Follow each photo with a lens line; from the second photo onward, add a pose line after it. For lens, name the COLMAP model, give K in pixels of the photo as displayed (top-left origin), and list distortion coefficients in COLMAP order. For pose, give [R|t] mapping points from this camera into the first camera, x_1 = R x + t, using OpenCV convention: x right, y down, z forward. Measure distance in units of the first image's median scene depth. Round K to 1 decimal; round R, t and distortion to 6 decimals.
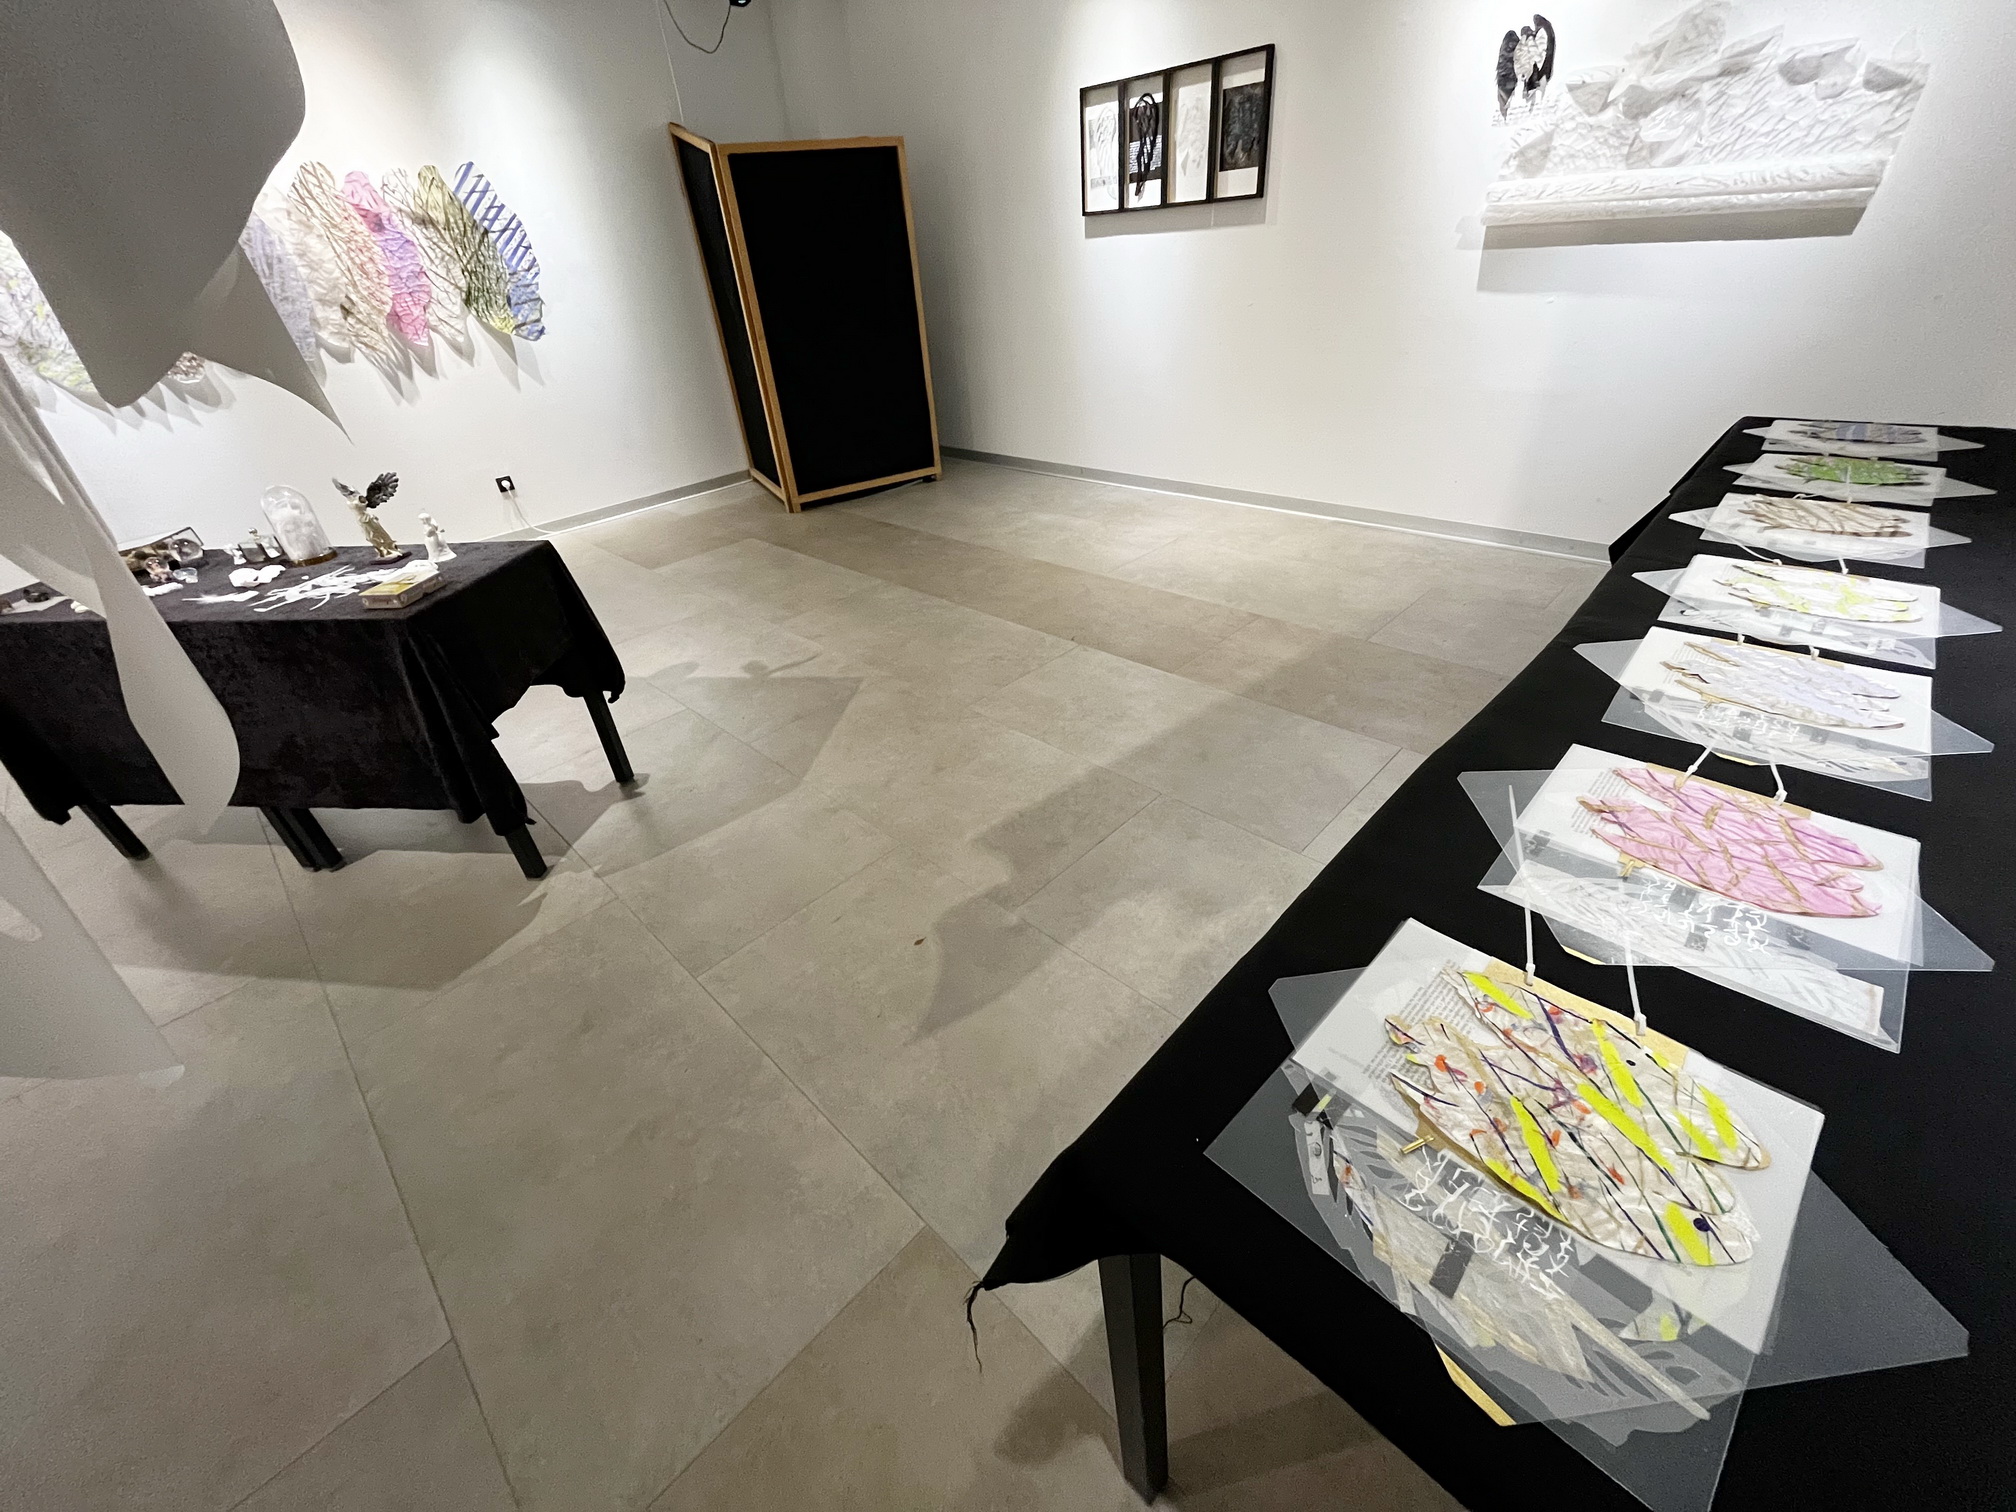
lens RADIAL K [[822.8, 0, 994.9], [0, 822.8, 760.3], [0, 0, 1]] dist [0.000683, 0.000273]
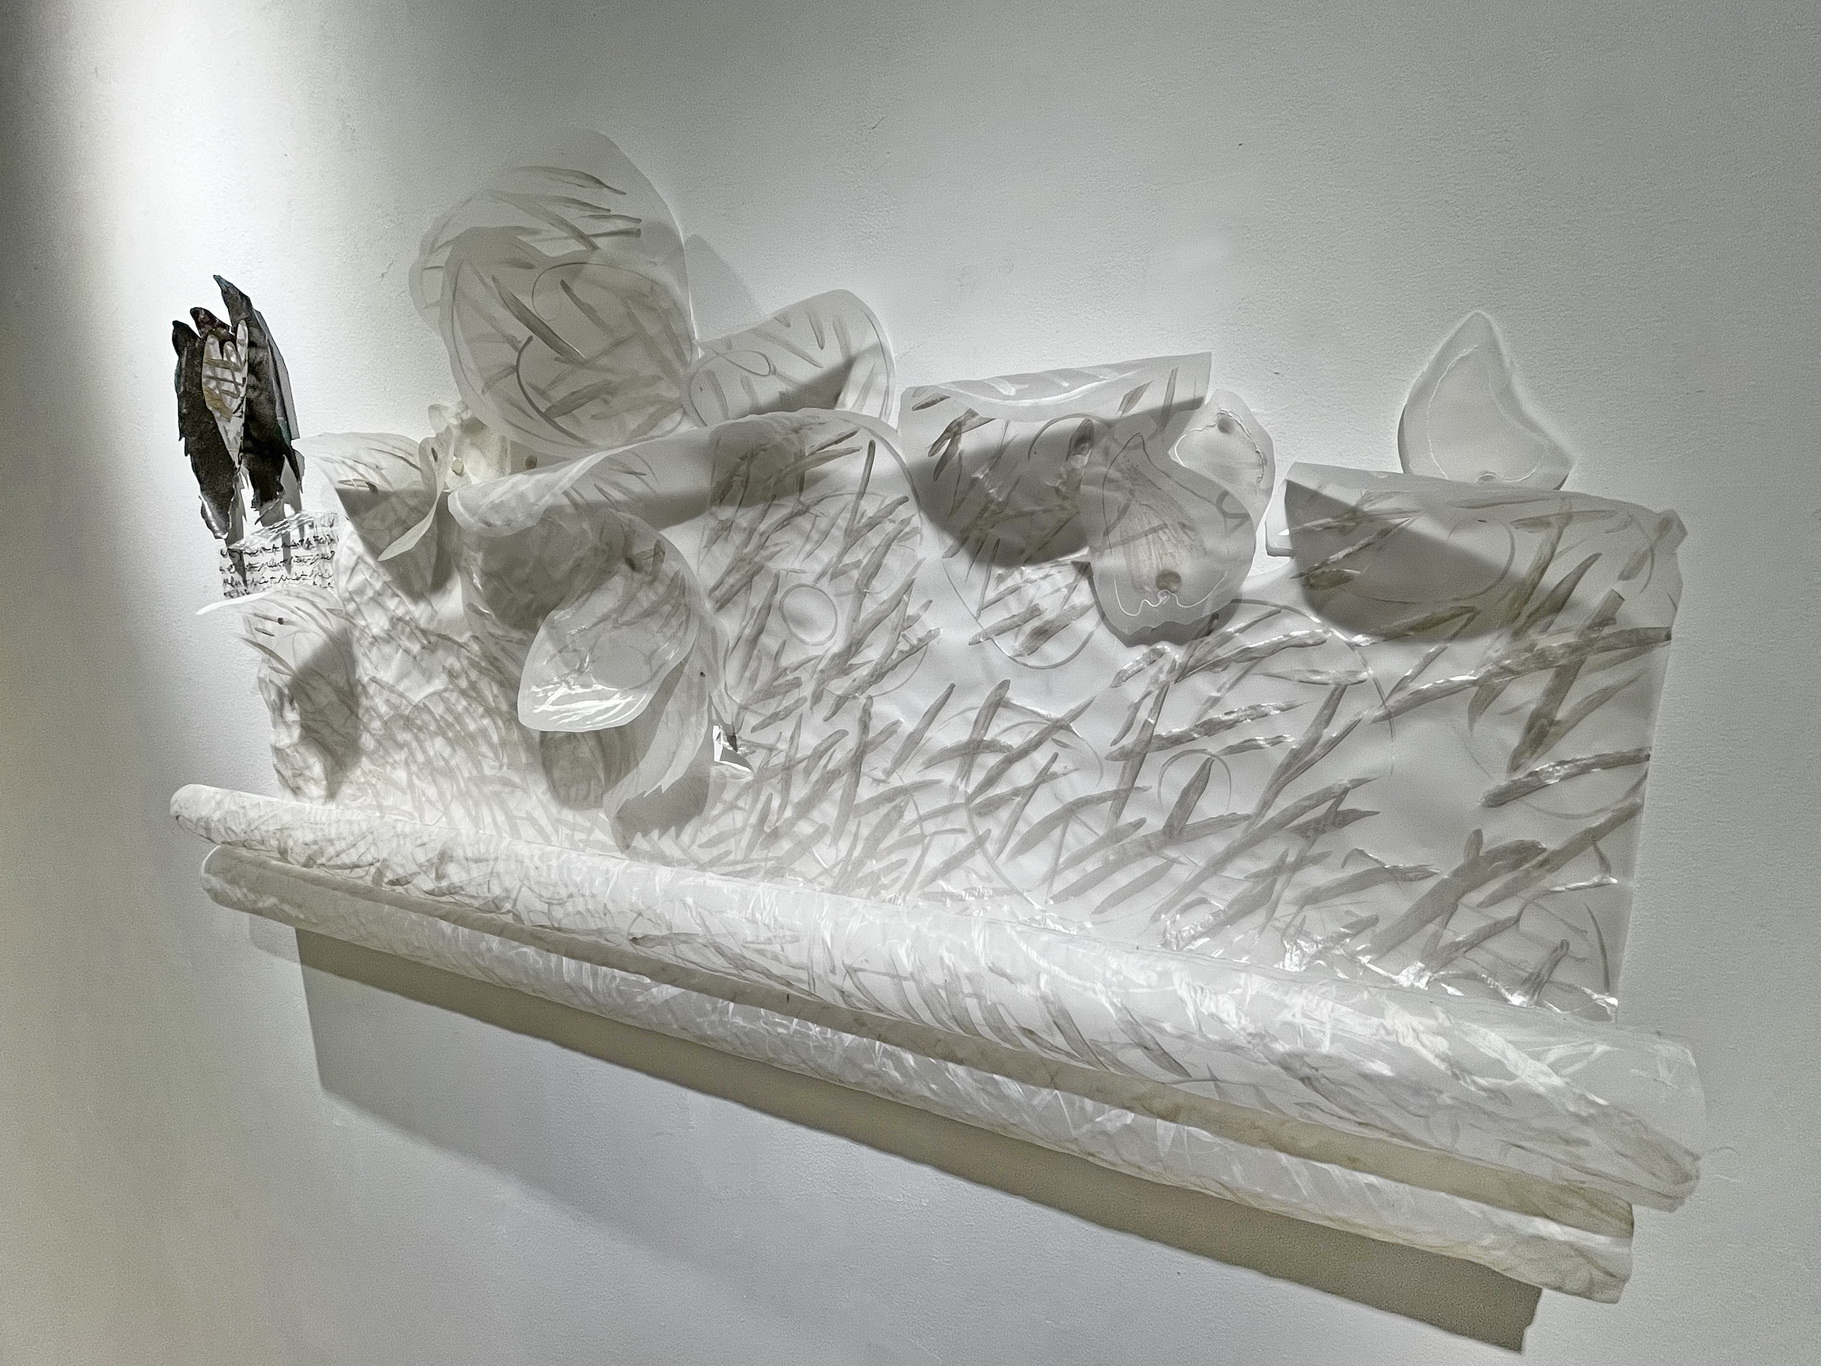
lens RADIAL K [[817.6, 0, 916.7], [0, 817.6, 707.3], [0, 0, 1]] dist [-0.002302, -0.000693]
pose [[0.941492, 0.032657, 0.335449, 0.814009], [0.126828, 0.887807, -0.442394, -0.648260], [-0.312261, 0.459055, 0.831722, 0.790950]]
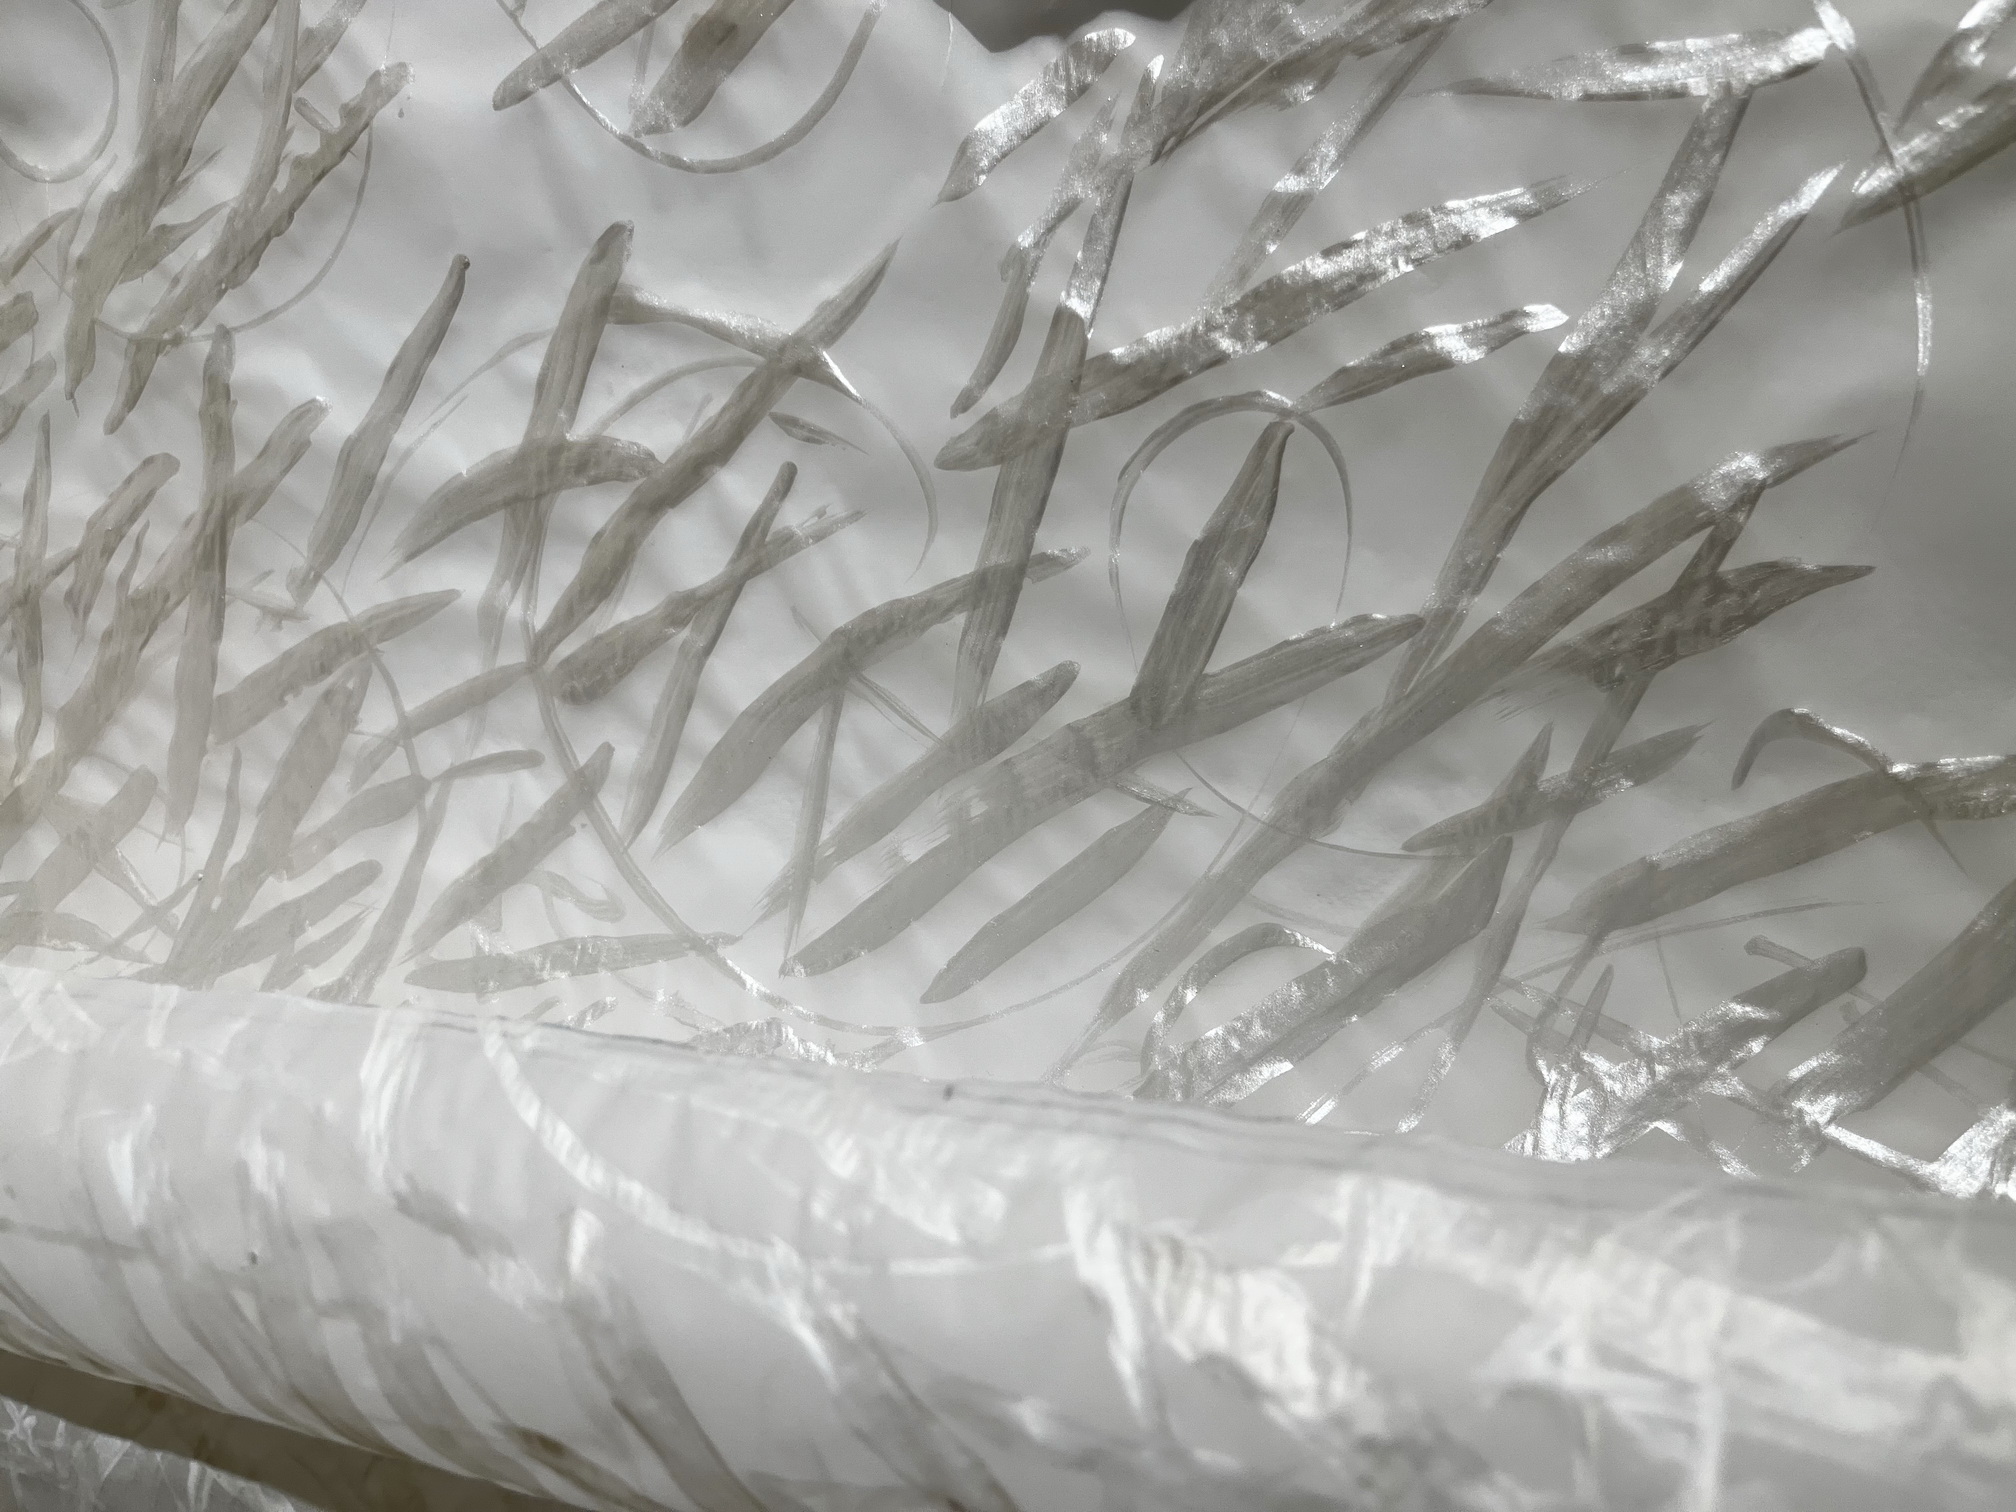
lens RADIAL K [[1583.3, 0, 999.3], [0, 1583.3, 750.3], [0, 0, 1]] dist [0.043243, -0.053591]
pose [[0.914465, -0.001717, 0.404662, 0.871389], [0.177328, 0.900565, -0.396909, -0.654585], [-0.363743, 0.434717, 0.823840, 0.850640]]
